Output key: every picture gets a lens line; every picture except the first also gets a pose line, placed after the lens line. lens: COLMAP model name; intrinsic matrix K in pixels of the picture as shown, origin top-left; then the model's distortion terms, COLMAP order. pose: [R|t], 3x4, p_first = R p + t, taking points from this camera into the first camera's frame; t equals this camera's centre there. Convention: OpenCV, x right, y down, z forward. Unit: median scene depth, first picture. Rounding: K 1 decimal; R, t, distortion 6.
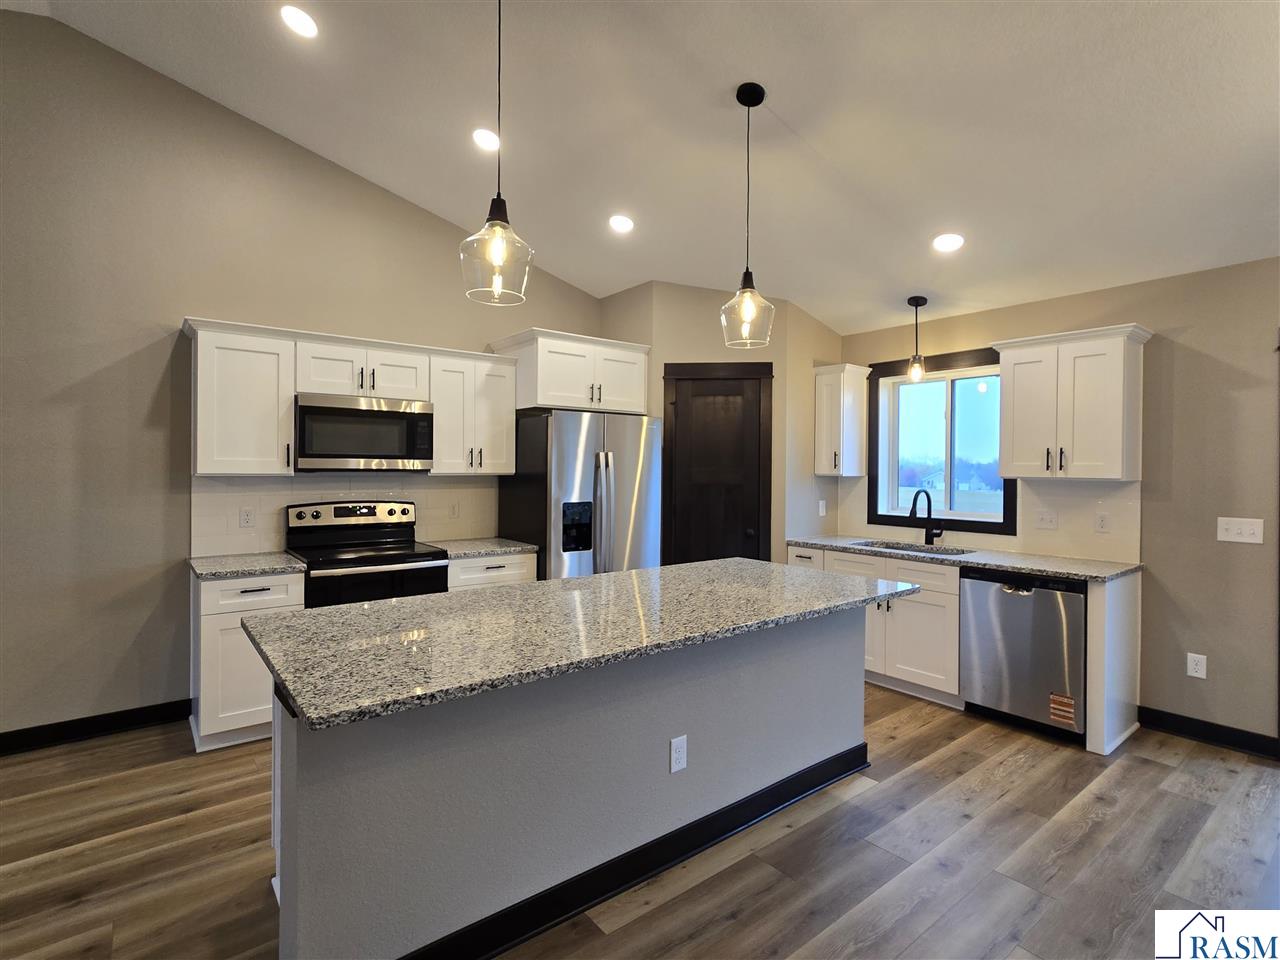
lens RADIAL K [[632.8, 0, 637.5], [0, 632.8, 473.8], [0, 0, 1]] dist [-0.000069, -0.000093]
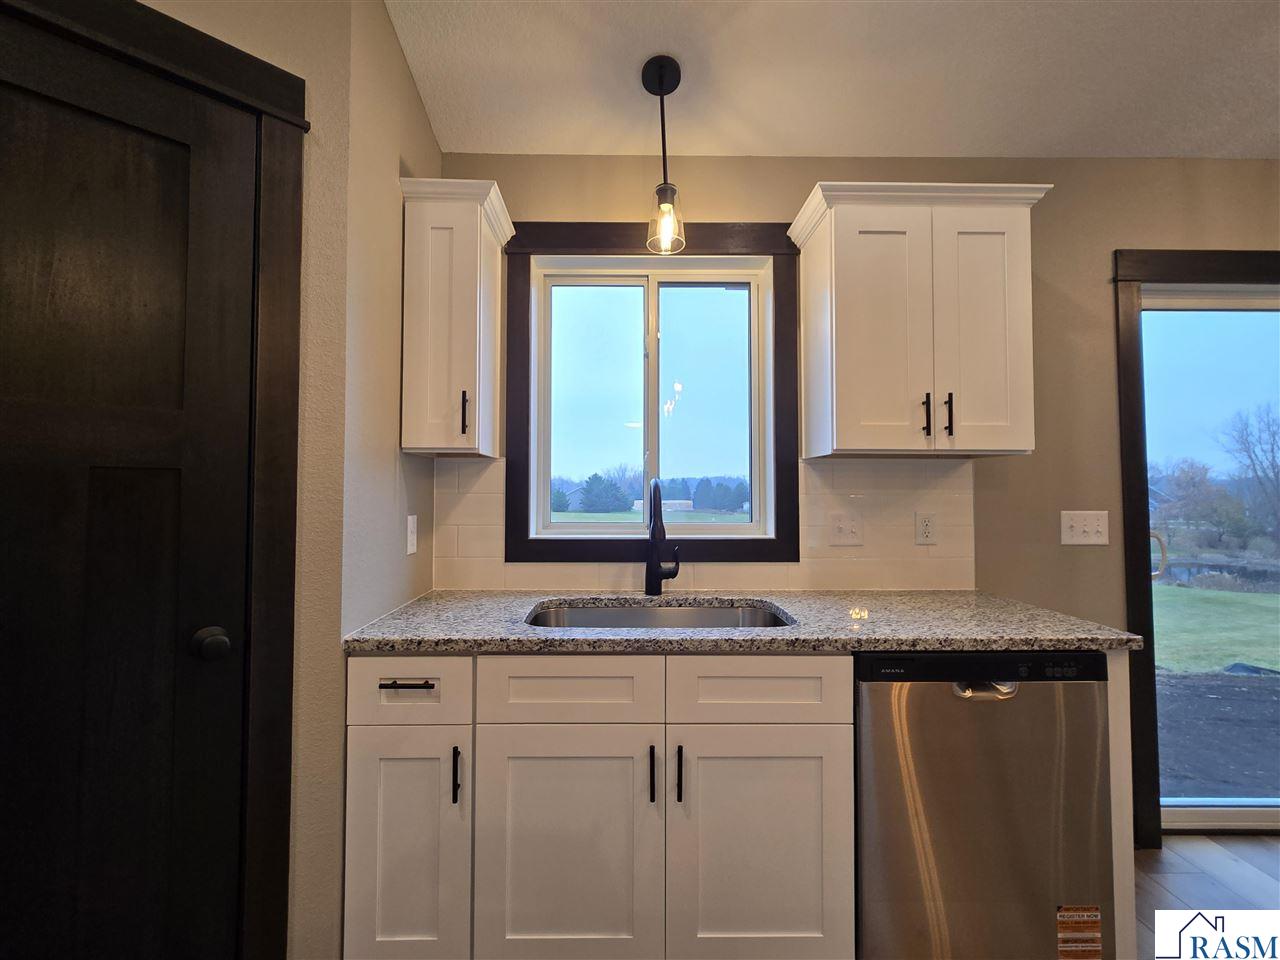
lens RADIAL K [[588.8, 0, 637.9], [0, 588.8, 468.8], [0, 0, 1]] dist [-0.003906, -0.000402]
pose [[0.619855, 0.022013, 0.784408, 0.097336], [0.009627, 0.999318, -0.035651, 0.031771], [-0.784657, 0.029650, 0.619220, 0.743407]]
